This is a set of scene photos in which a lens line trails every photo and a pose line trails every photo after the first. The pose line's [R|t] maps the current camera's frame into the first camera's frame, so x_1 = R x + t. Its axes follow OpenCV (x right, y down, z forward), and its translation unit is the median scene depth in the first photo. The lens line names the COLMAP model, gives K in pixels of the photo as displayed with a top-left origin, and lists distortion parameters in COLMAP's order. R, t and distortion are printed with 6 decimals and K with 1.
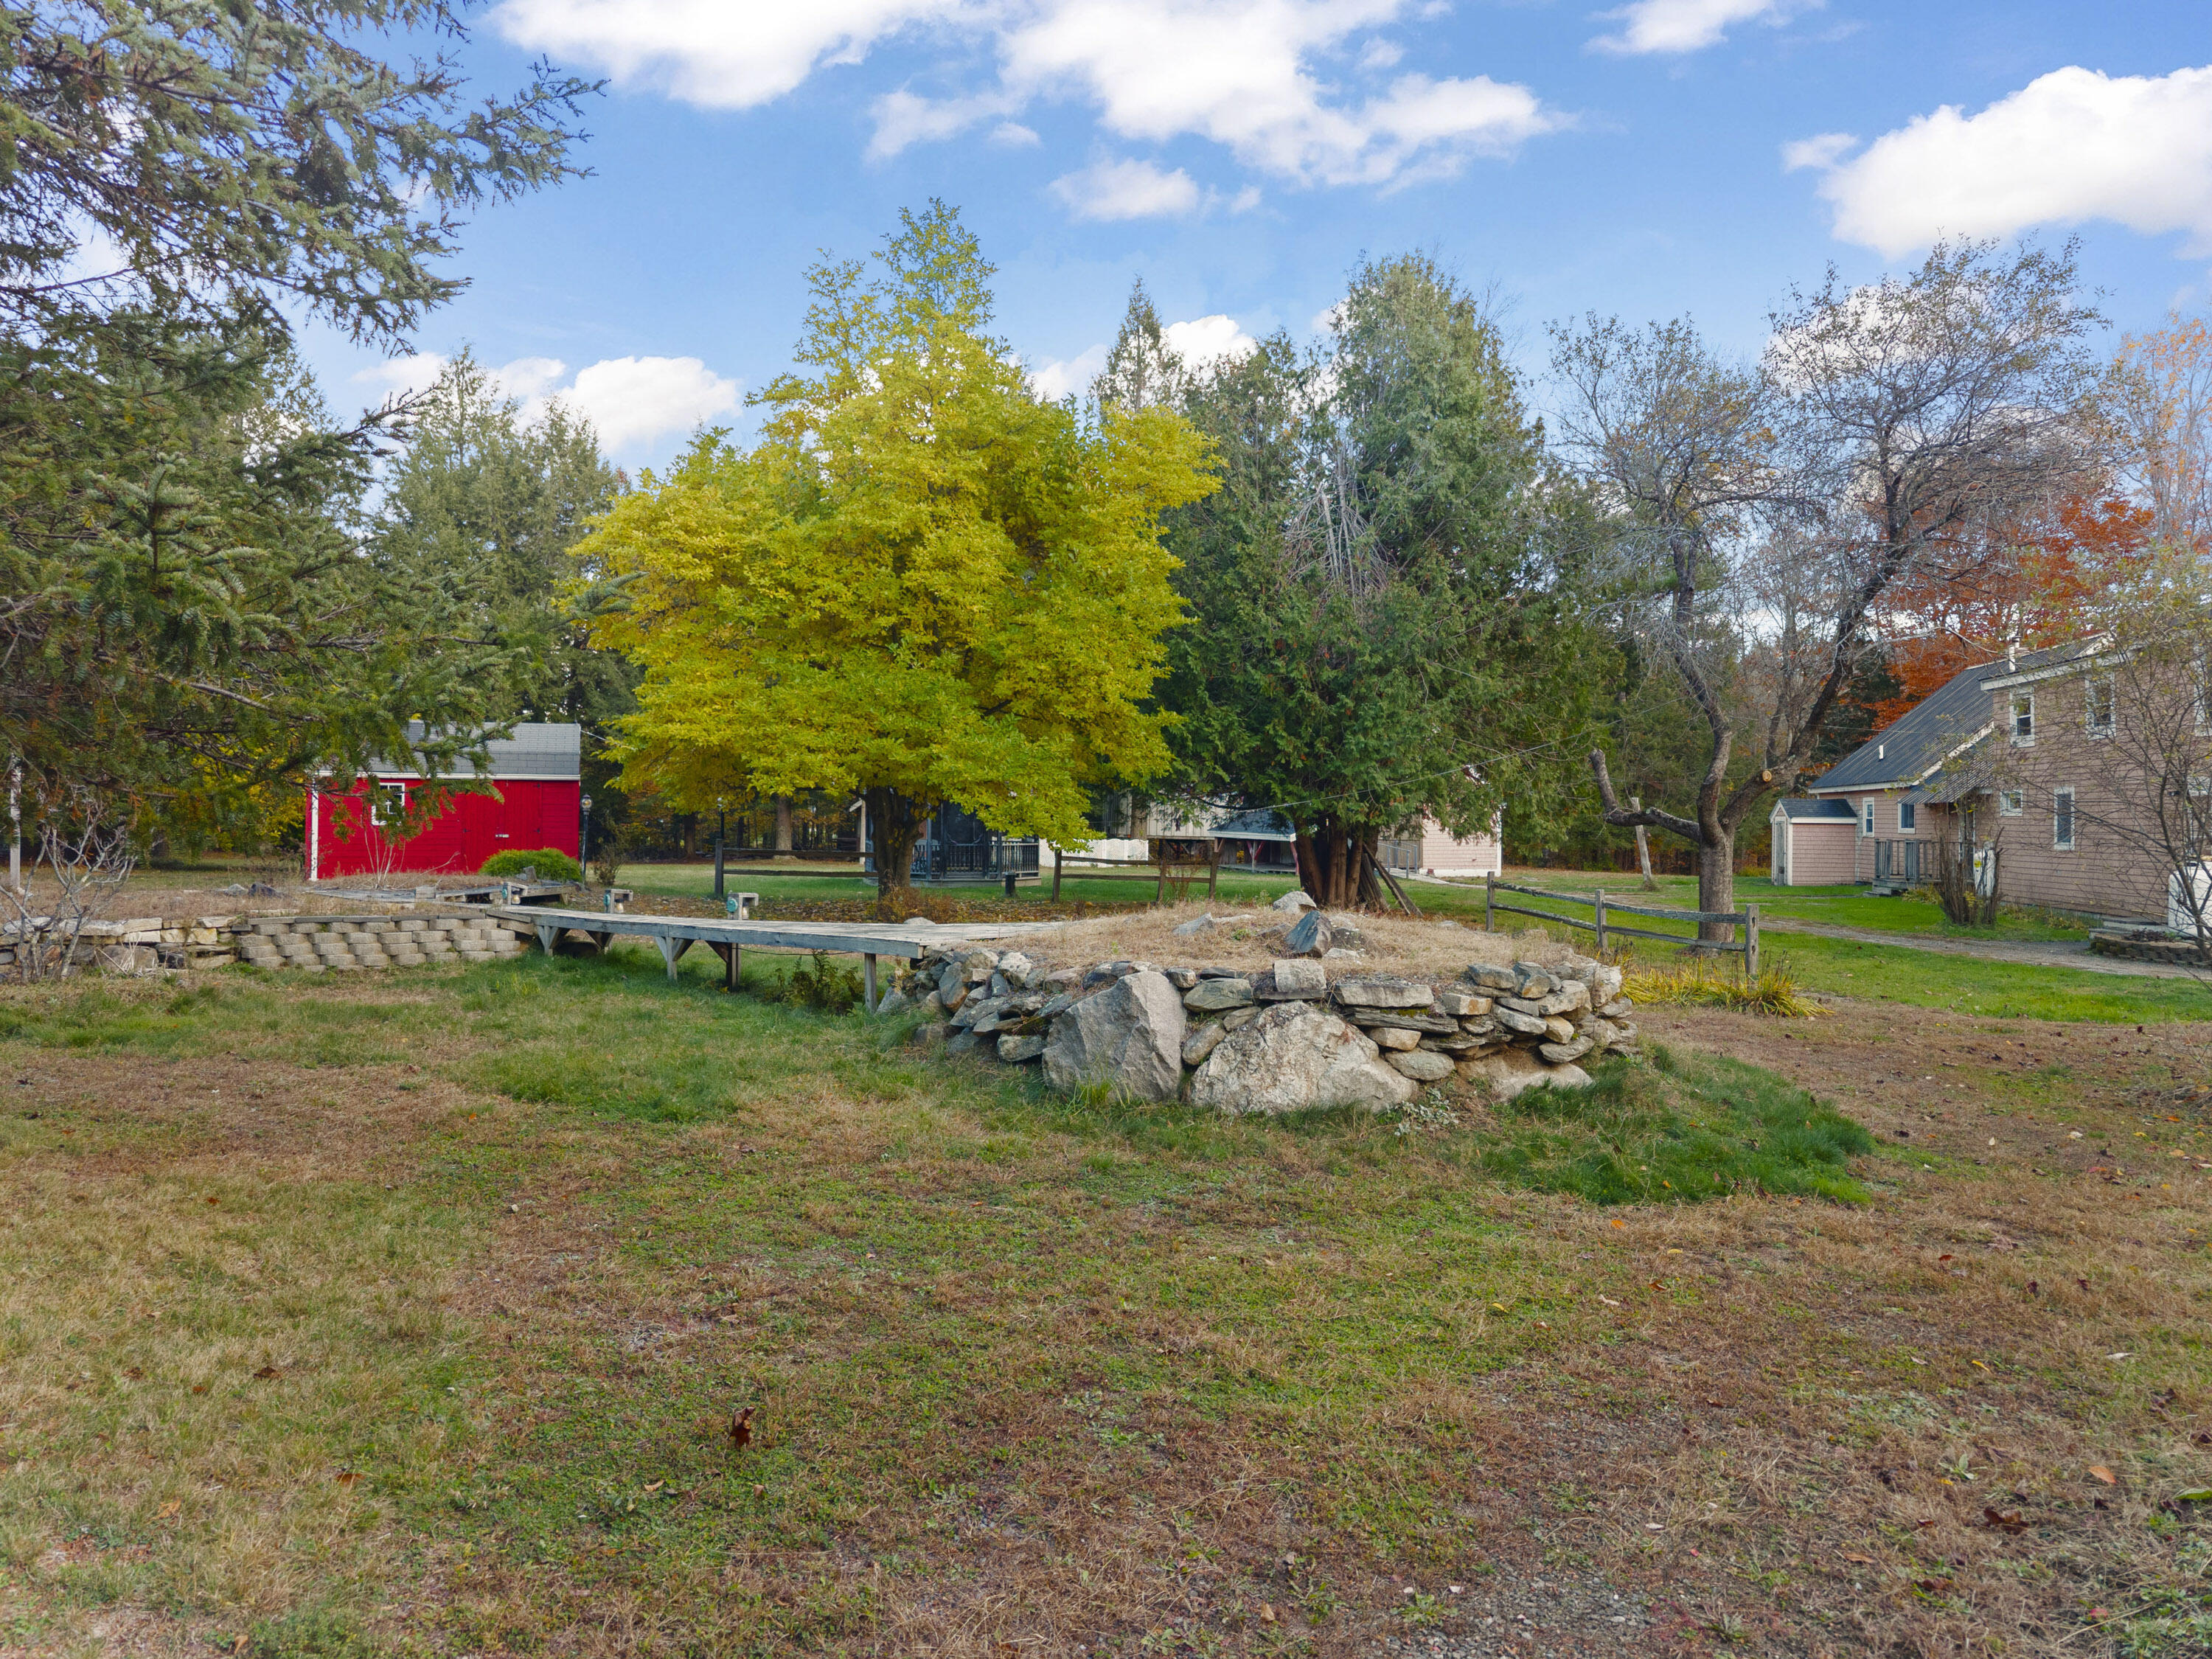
lens RADIAL K [[1447.9, 0, 1120.3], [0, 1447.9, 835.9], [0, 0, 1]] dist [0.002228, -0.001046]
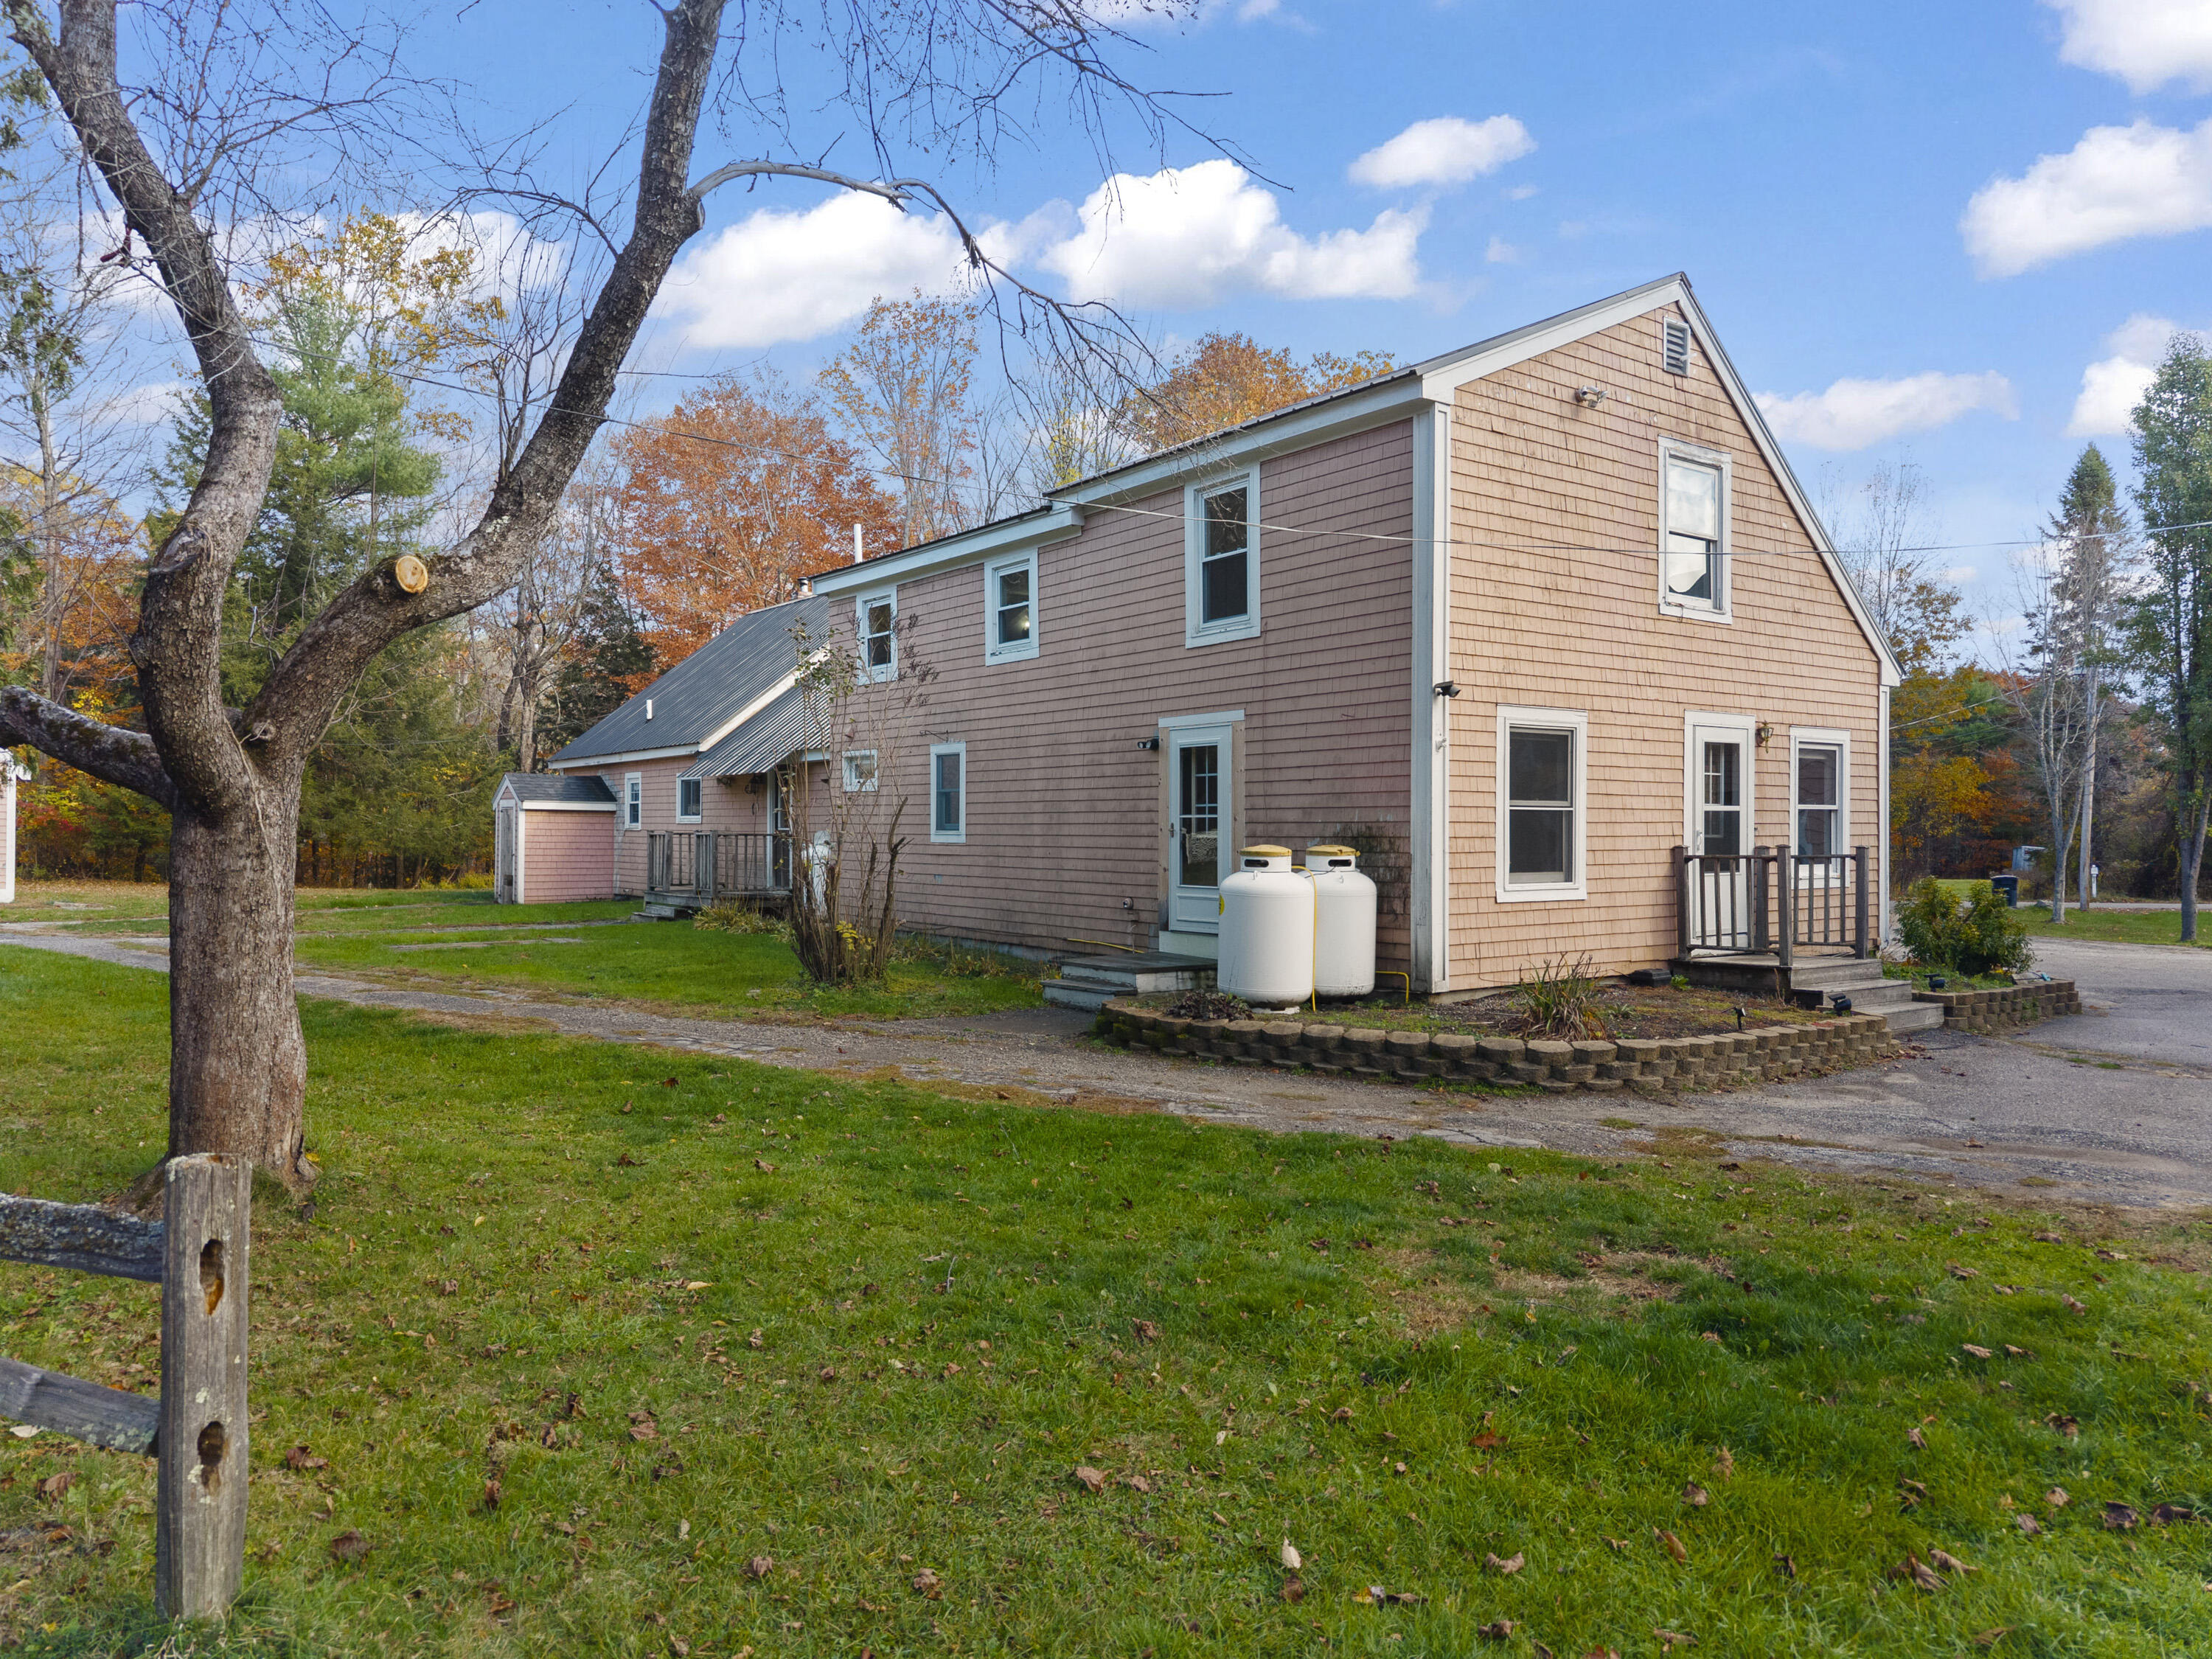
lens RADIAL K [[1447.9, 0, 1120.3], [0, 1447.9, 835.9], [0, 0, 1]] dist [0.002228, -0.001046]
pose [[0.682566, 0.000612, 0.730823, 0.186365], [0.002030, 0.999994, -0.002733, 0.006457], [-0.730821, 0.003349, 0.682561, 0.392744]]
